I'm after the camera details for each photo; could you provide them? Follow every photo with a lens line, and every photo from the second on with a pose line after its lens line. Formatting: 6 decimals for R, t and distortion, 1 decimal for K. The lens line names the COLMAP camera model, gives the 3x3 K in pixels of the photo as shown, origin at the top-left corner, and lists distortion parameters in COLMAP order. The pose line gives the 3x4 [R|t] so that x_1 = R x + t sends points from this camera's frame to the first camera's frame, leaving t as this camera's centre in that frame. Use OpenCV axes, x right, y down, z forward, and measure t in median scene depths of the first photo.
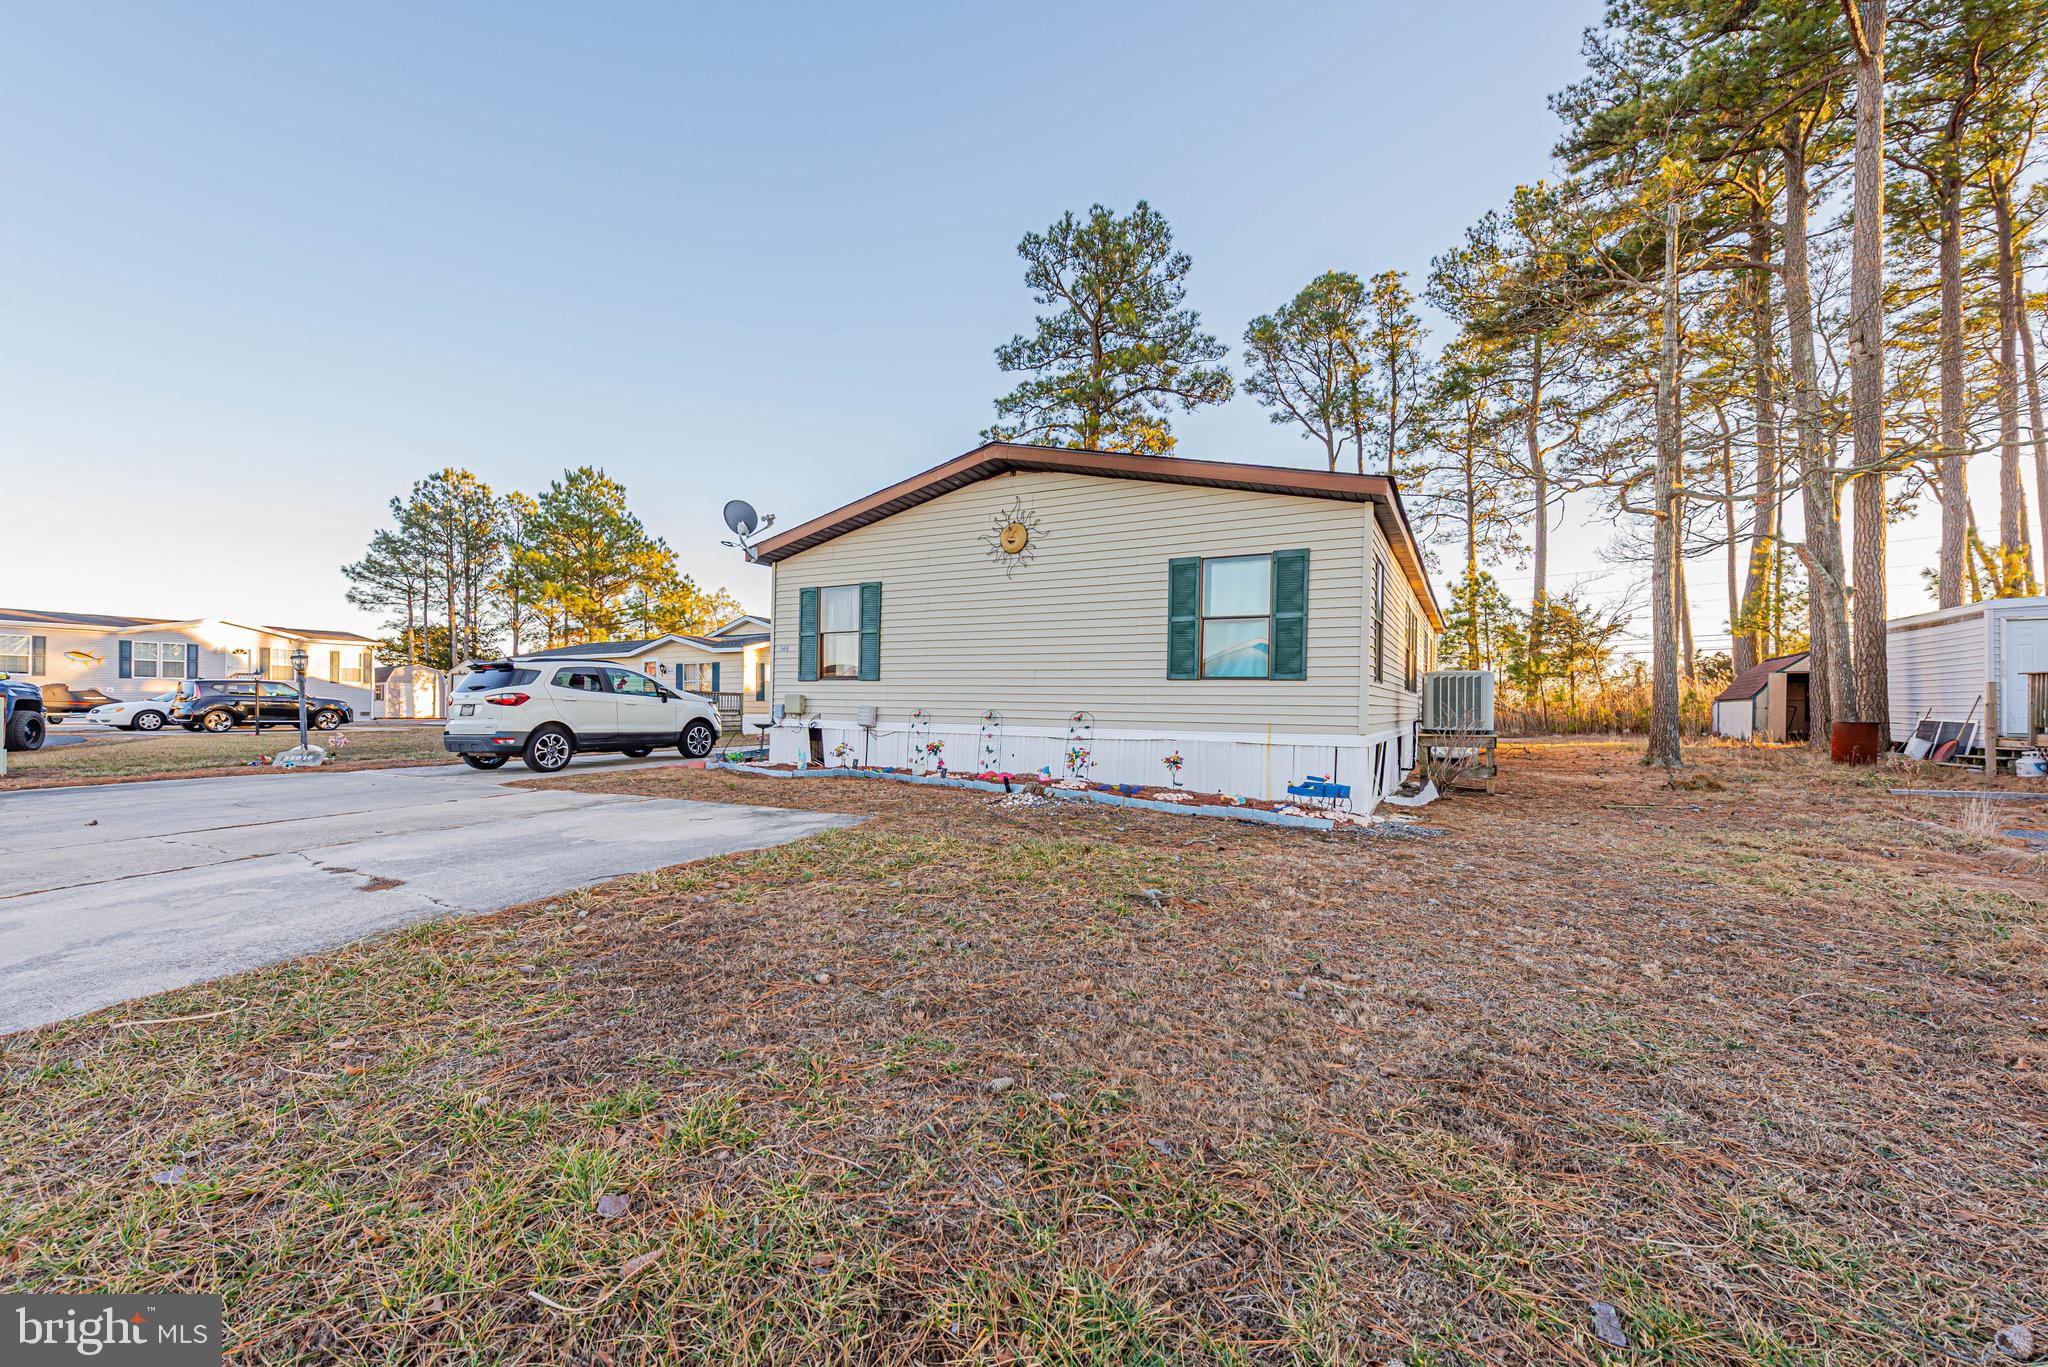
lens RADIAL K [[815.0, 0, 1029.4], [0, 815.0, 702.1], [0, 0, 1]] dist [0.008258, -0.000755]
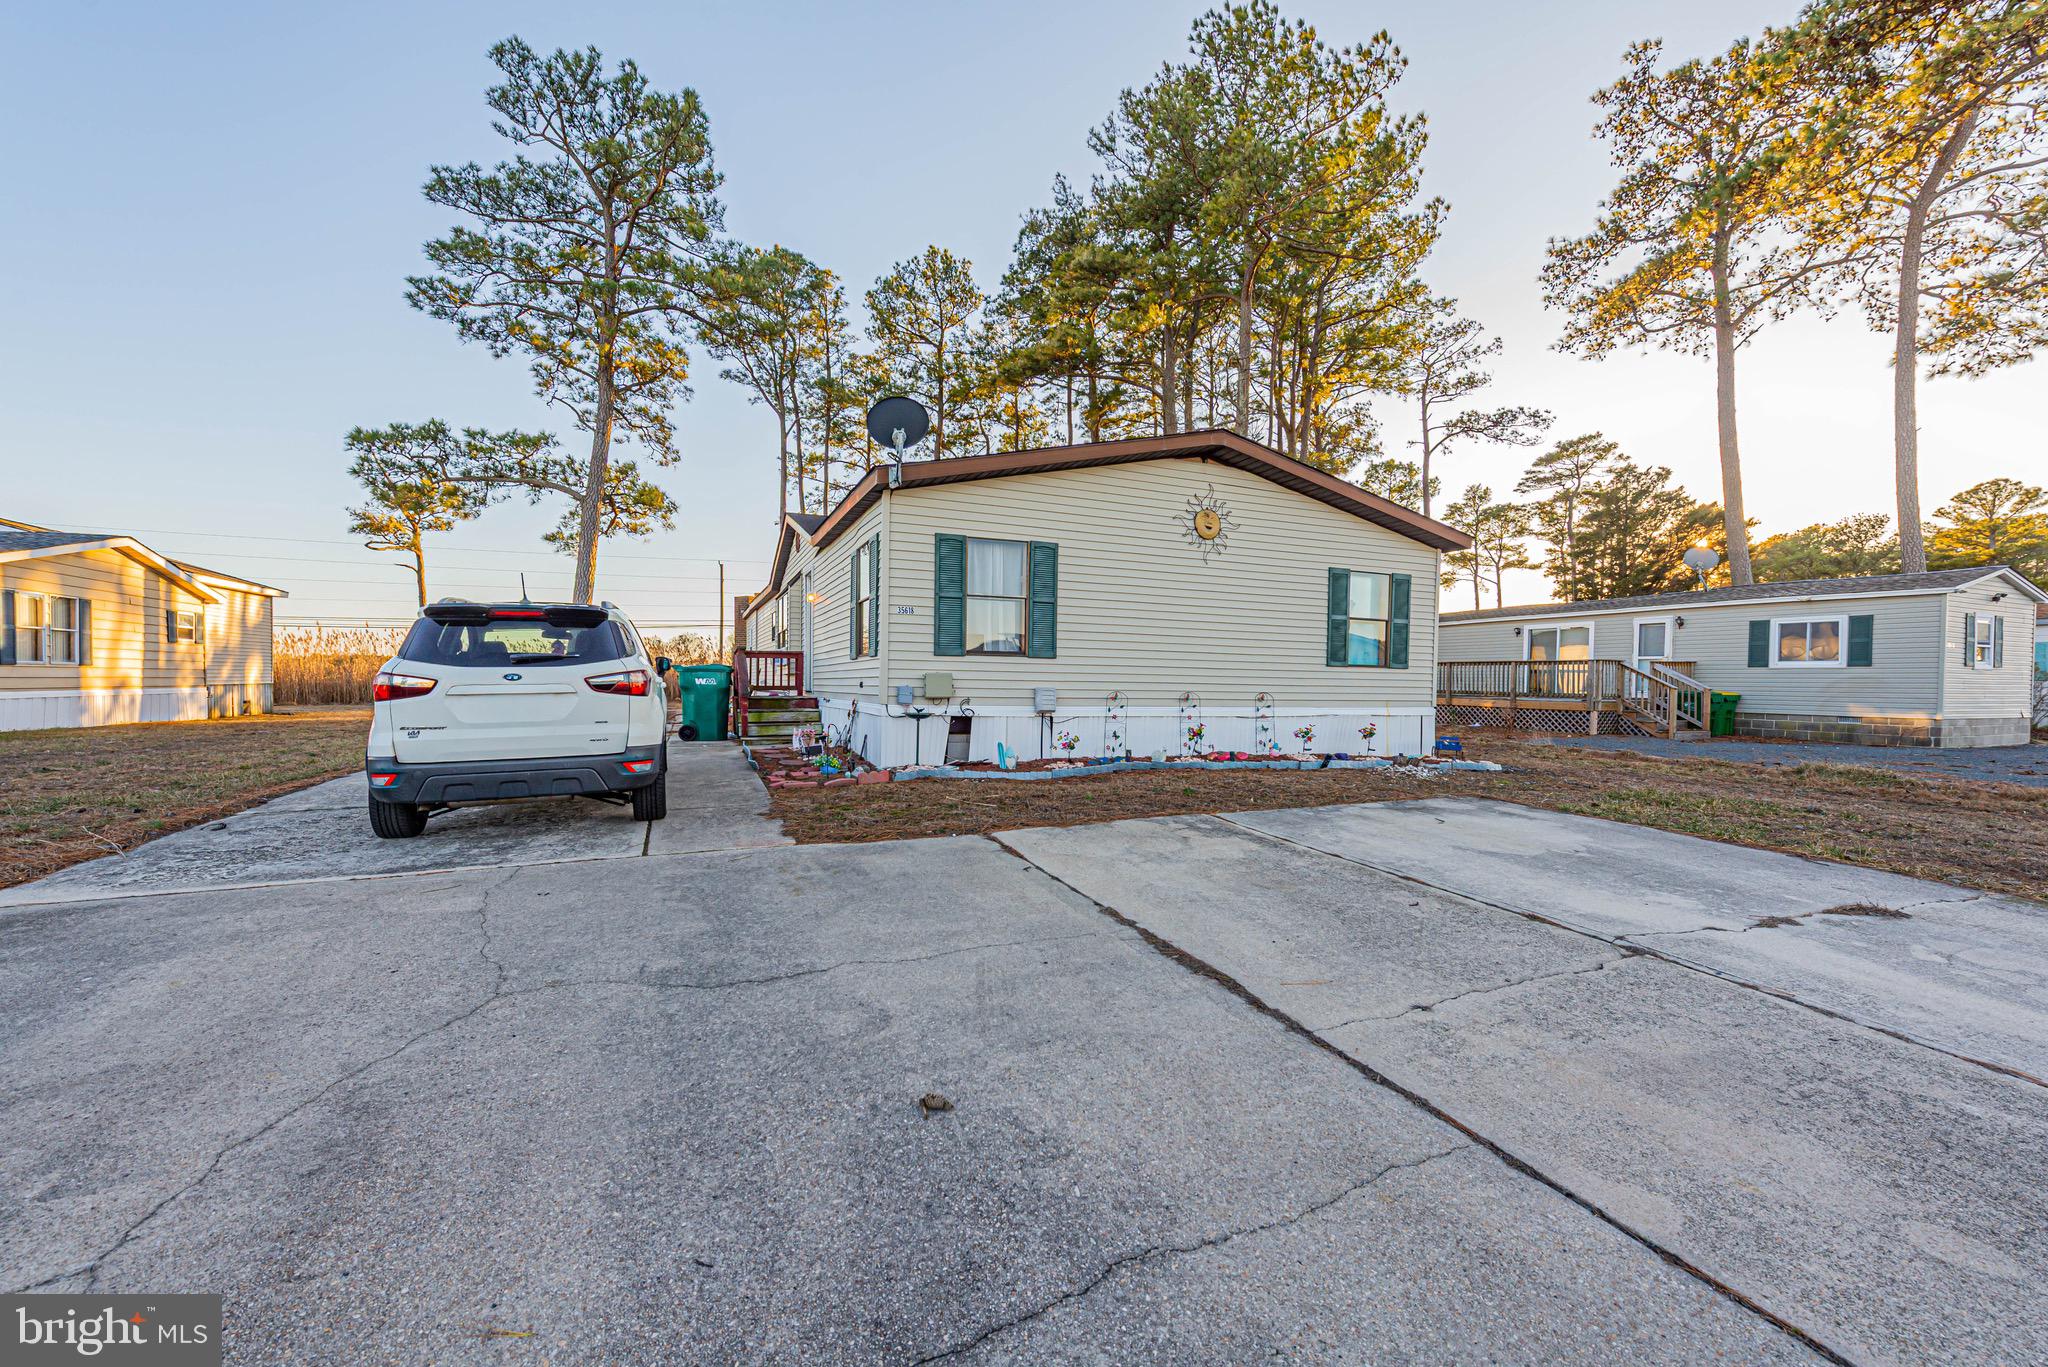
lens RADIAL K [[815.0, 0, 1033.0], [0, 815.0, 680.2], [0, 0, 1]] dist [0.008258, -0.000755]
pose [[0.616031, -0.002429, 0.787718, -0.901201], [-0.008272, 0.999920, 0.009553, -0.011912], [-0.787679, -0.012401, 0.615962, 0.502301]]
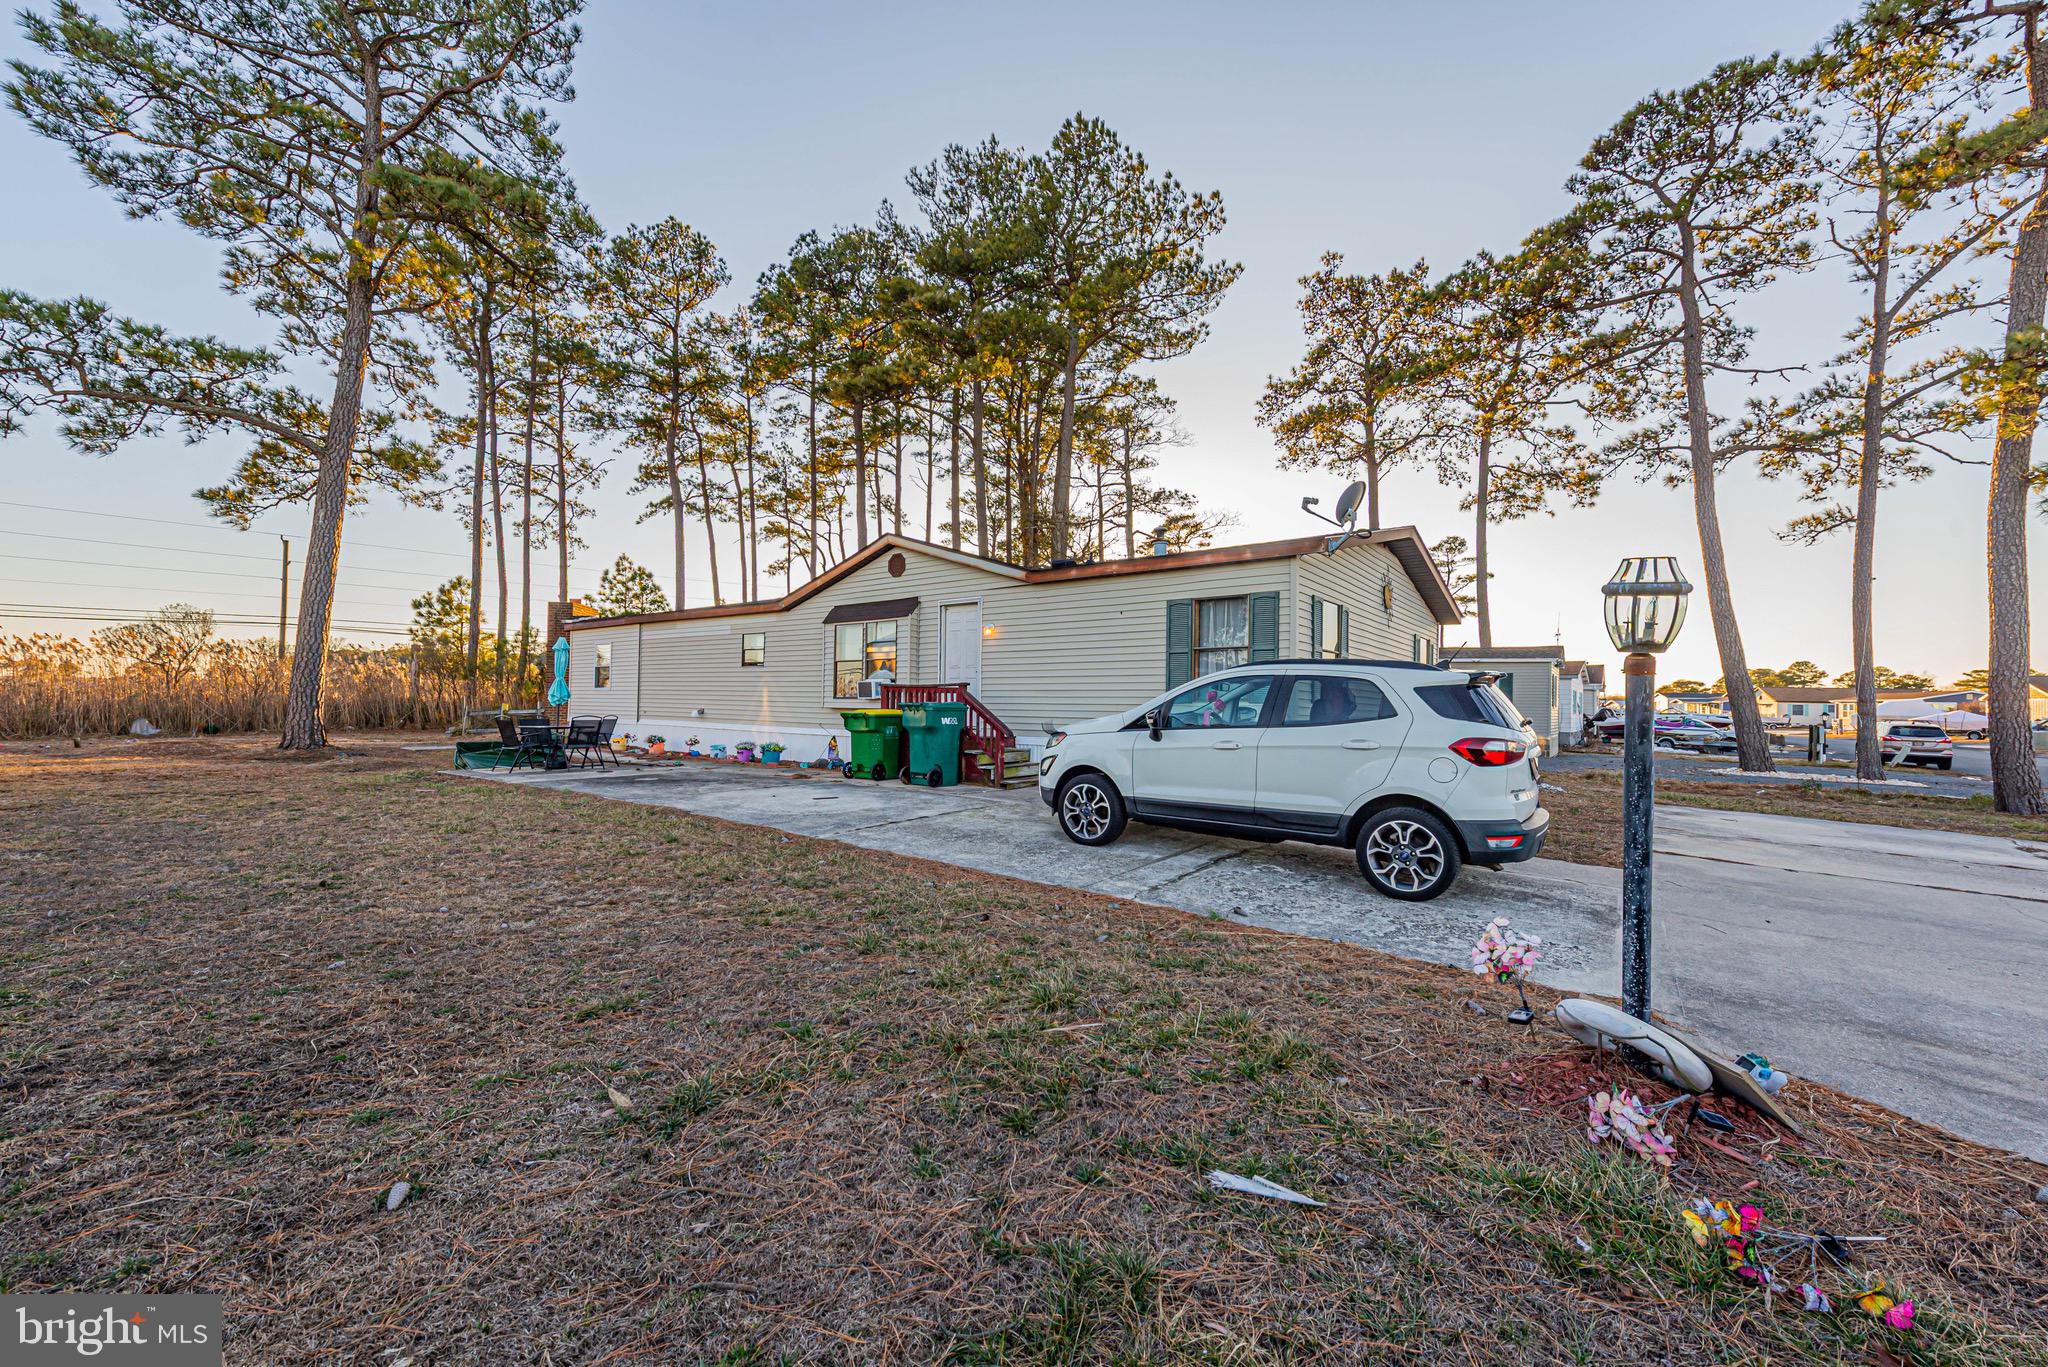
lens RADIAL K [[815.0, 0, 1022.7], [0, 815.0, 675.8], [0, 0, 1]] dist [0.008258, -0.000755]
pose [[0.144825, 0.033108, 0.988903, -1.304641], [-0.023824, 0.999267, -0.029966, -0.023804], [-0.989170, -0.019219, 0.145508, 1.314036]]
